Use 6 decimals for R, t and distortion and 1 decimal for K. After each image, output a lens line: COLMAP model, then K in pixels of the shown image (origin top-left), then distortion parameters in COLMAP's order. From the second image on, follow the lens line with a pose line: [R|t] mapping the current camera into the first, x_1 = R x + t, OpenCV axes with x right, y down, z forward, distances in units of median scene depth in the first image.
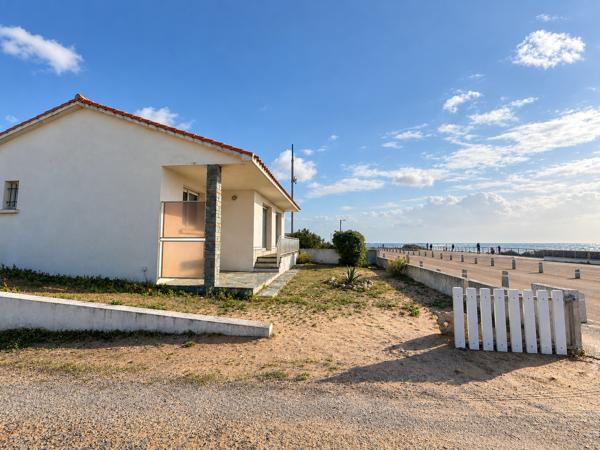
lens RADIAL K [[241.7, 0, 300.0], [0, 241.7, 225.0], [0, 0, 1]] dist [0.002357, 0.000642]
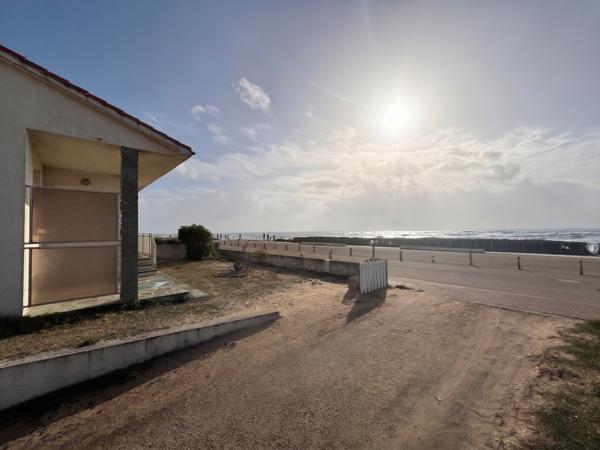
lens RADIAL K [[241.7, 0, 300.0], [0, 241.7, 225.0], [0, 0, 1]] dist [0.002357, 0.000642]
pose [[0.664596, 0.008695, 0.747153, -0.581051], [-0.039133, 0.998965, 0.023184, -0.038541], [-0.746178, -0.044646, 0.664248, 0.047495]]
